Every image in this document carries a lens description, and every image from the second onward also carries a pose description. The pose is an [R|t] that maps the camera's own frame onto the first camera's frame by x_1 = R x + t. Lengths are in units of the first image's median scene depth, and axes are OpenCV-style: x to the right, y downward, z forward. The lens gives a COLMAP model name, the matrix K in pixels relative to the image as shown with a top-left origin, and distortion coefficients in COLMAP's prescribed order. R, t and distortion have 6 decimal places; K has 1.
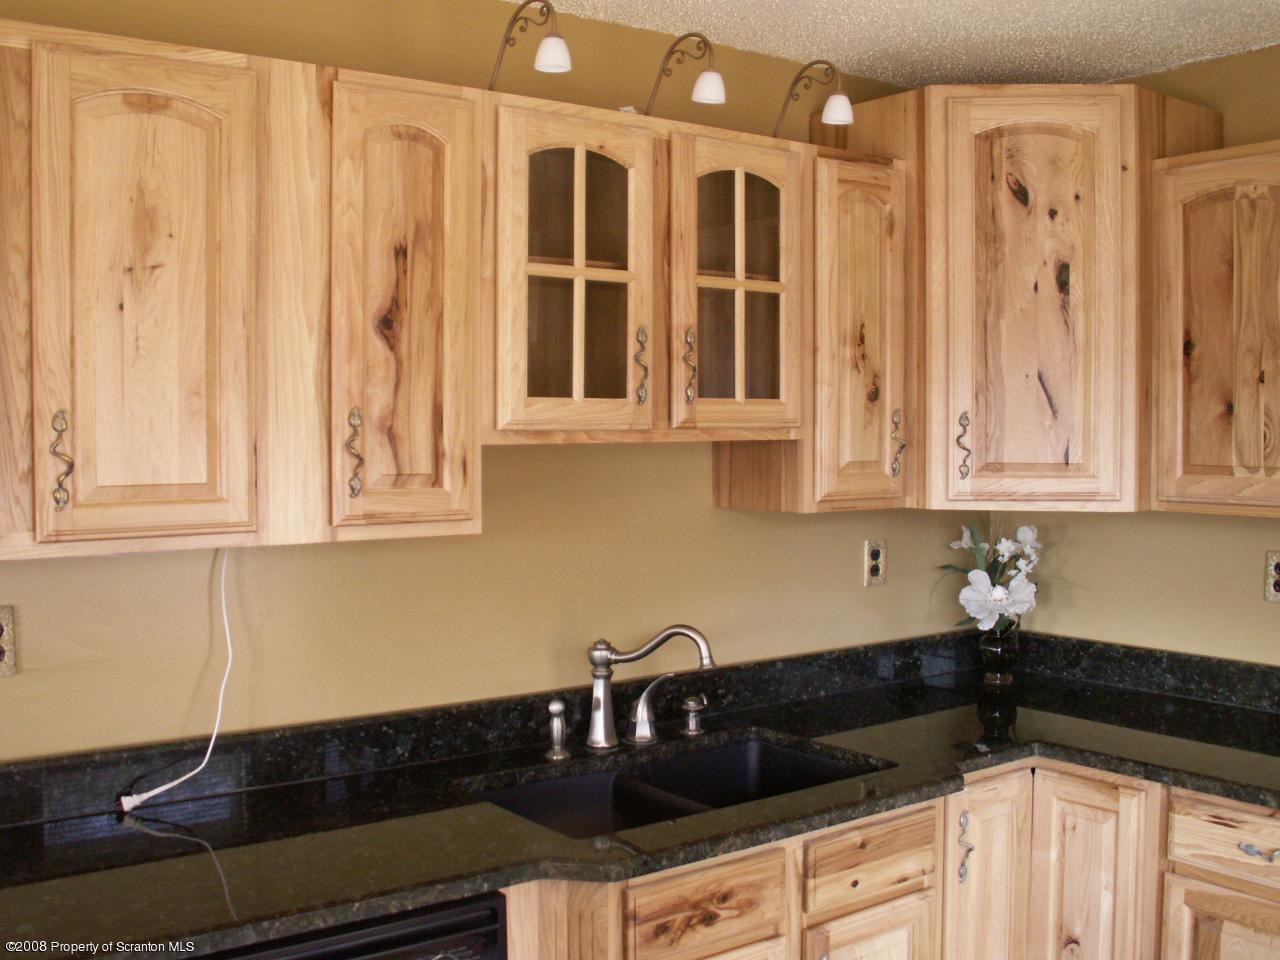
lens RADIAL K [[1353.5, 0, 640.5], [0, 1353.5, 479.8], [0, 0, 1]] dist [-0.130933, 0.000000]
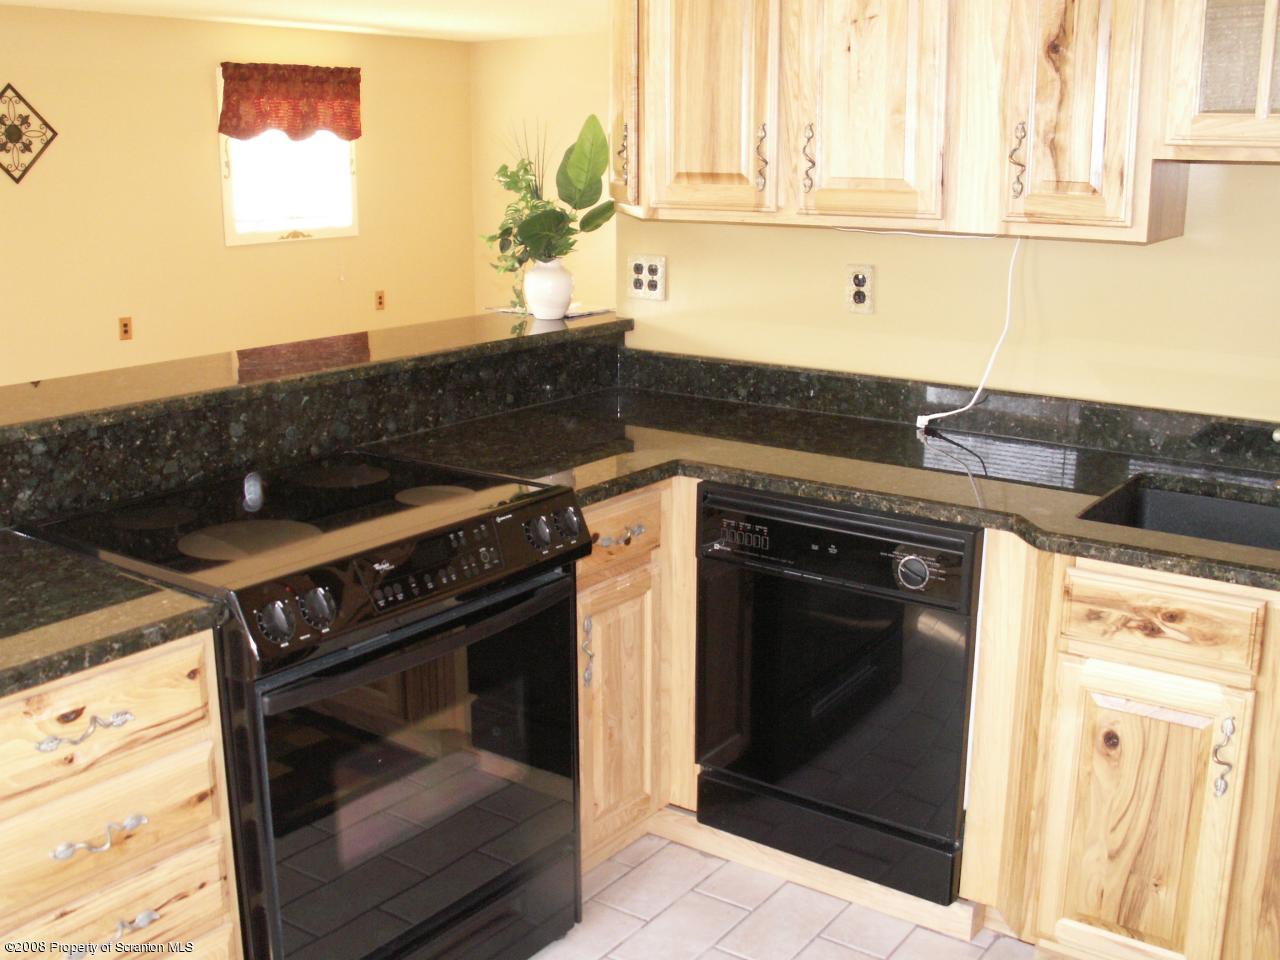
lens RADIAL K [[1353.5, 0, 641.1], [0, 1353.5, 478.9], [0, 0, 1]] dist [-0.130933, 0.000000]
pose [[0.287077, 0.228042, -0.930368, 0.851468], [-0.042887, 0.973336, 0.225341, 0.003634], [0.956947, -0.024790, 0.289202, 0.330688]]
